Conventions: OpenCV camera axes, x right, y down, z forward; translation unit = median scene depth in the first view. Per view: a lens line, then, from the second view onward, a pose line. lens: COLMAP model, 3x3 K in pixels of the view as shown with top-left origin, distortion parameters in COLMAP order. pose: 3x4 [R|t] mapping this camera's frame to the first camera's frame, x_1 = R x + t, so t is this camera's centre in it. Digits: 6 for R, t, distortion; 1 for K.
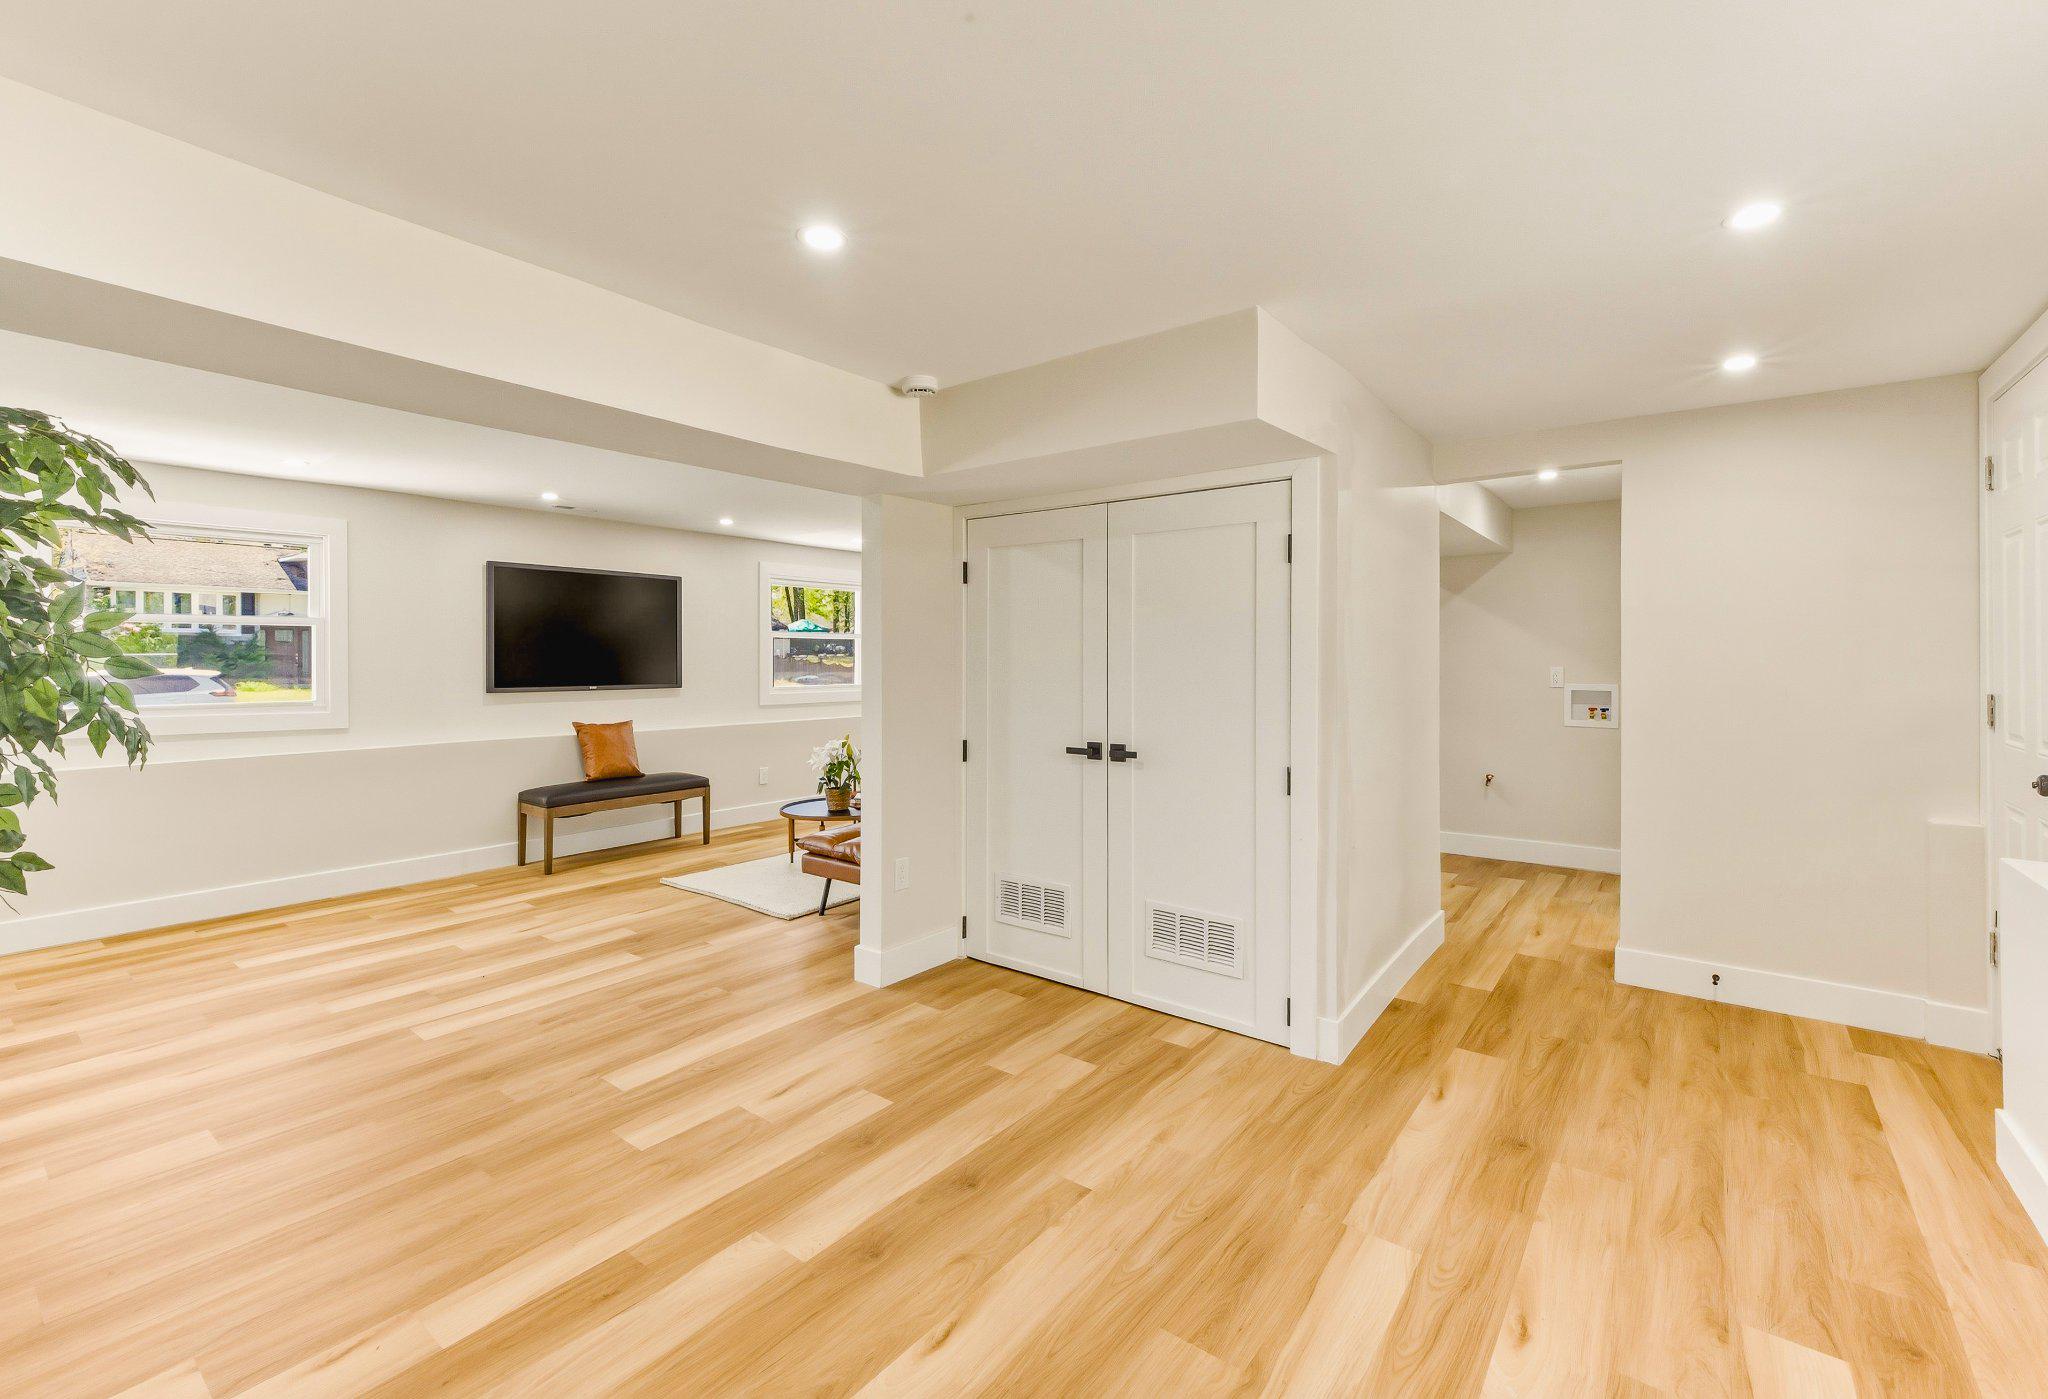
lens RADIAL K [[889.9, 0, 1024.1], [0, 889.9, 656.4], [0, 0, 1]] dist [0.000142, 0.000097]
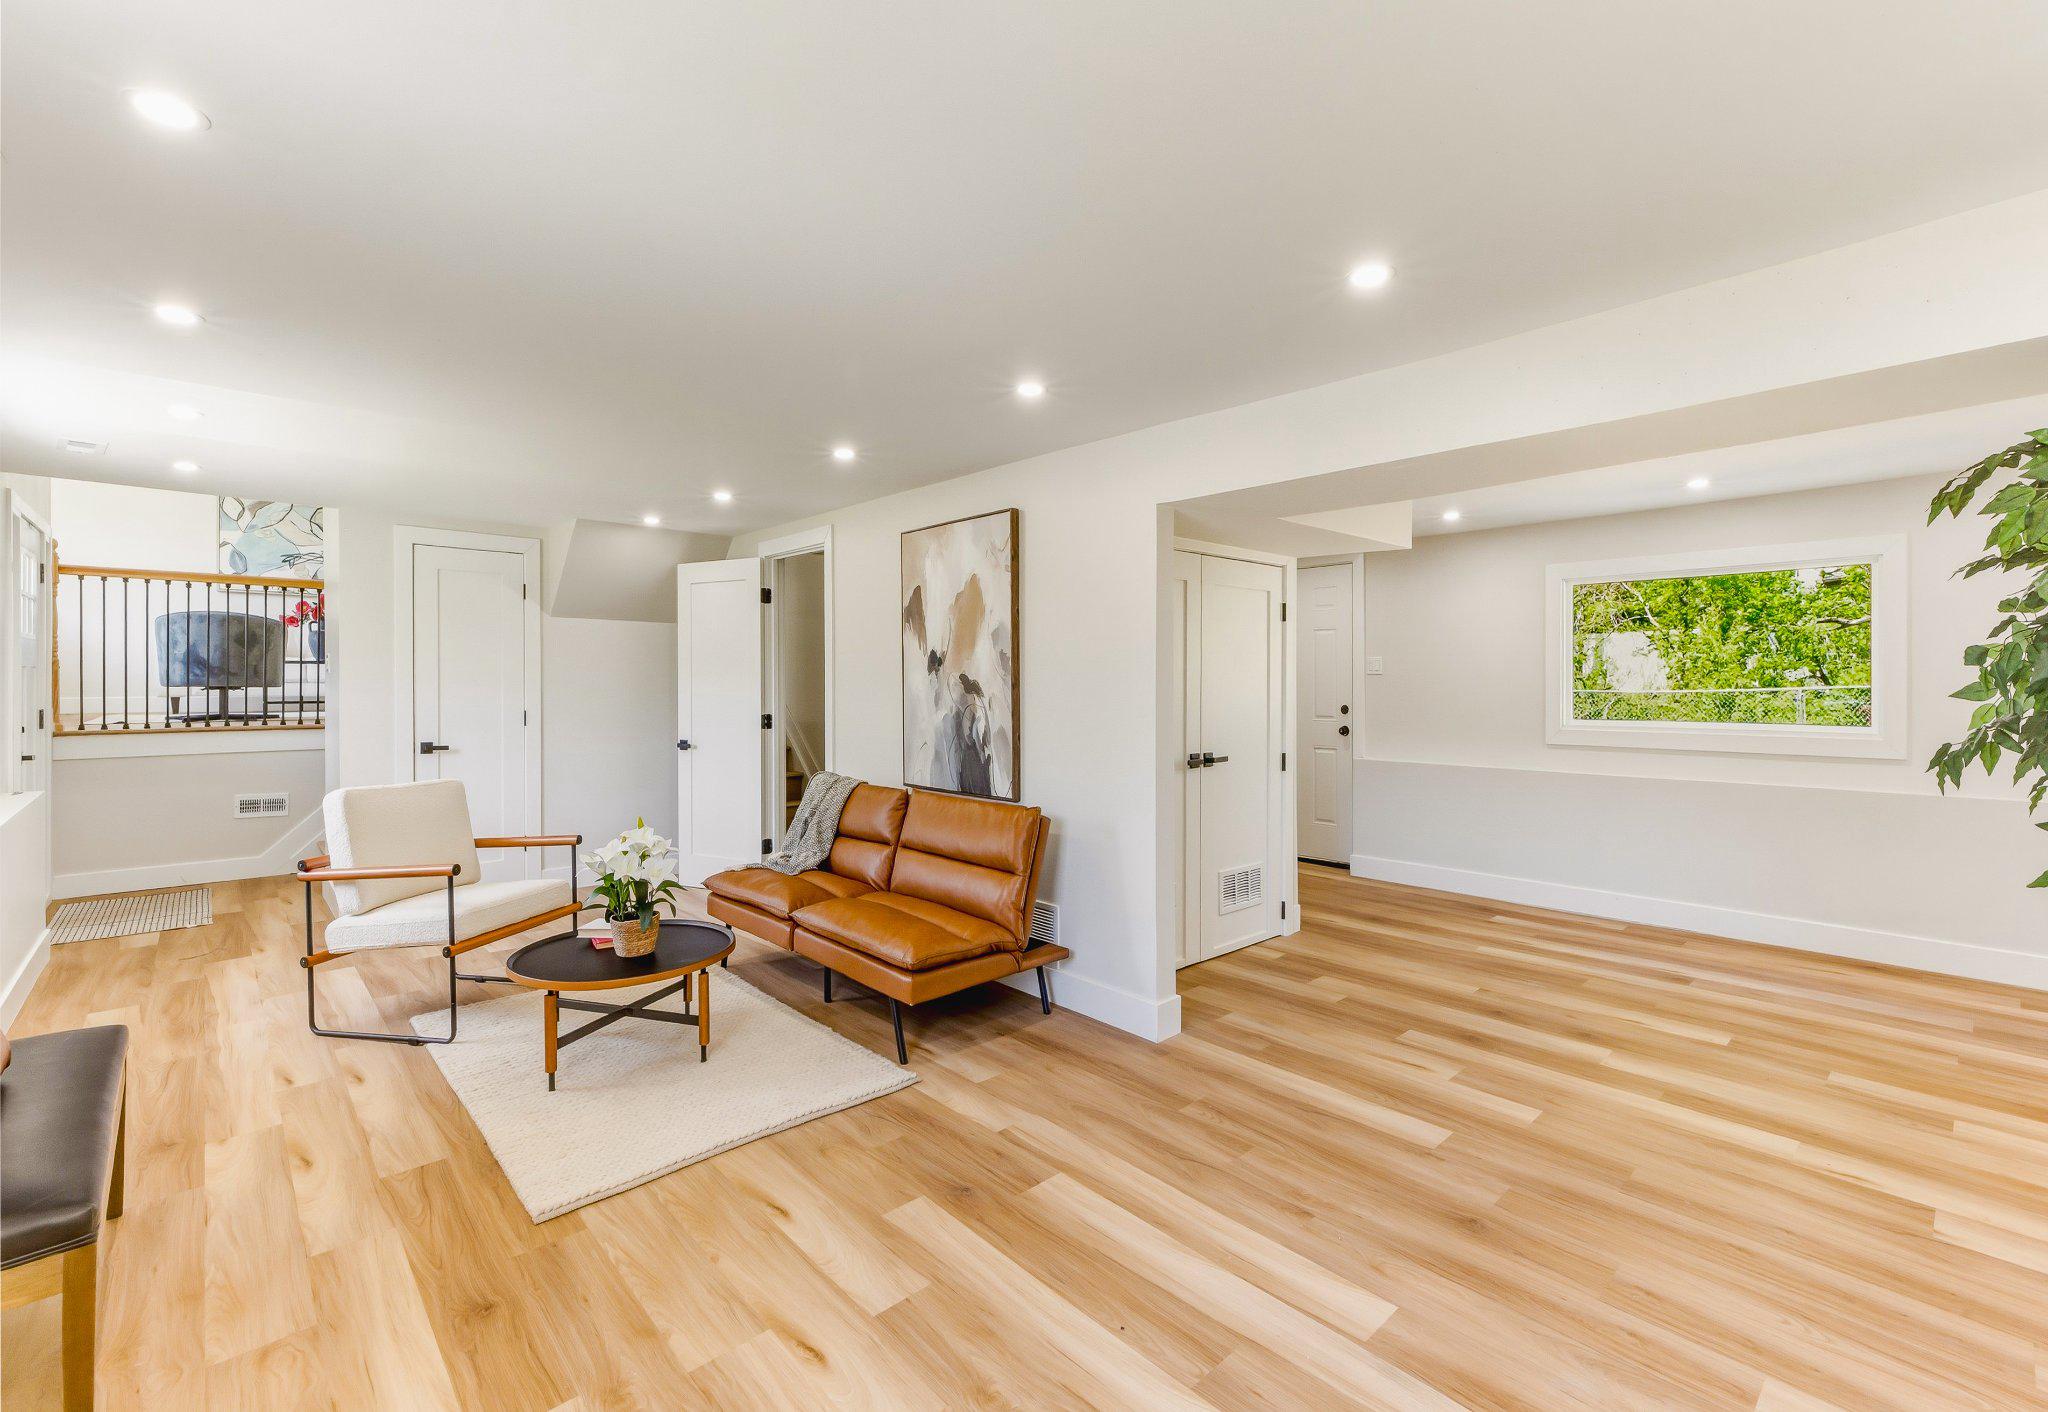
lens RADIAL K [[976.6, 0, 1024.4], [0, 976.6, 694.1], [0, 0, 1]] dist [0.002453, 0.000100]
pose [[0.128944, -0.015925, 0.991524, -1.418151], [0.002208, 0.999873, 0.015772, -0.005199], [-0.991649, 0.000156, 0.128963, 1.207596]]
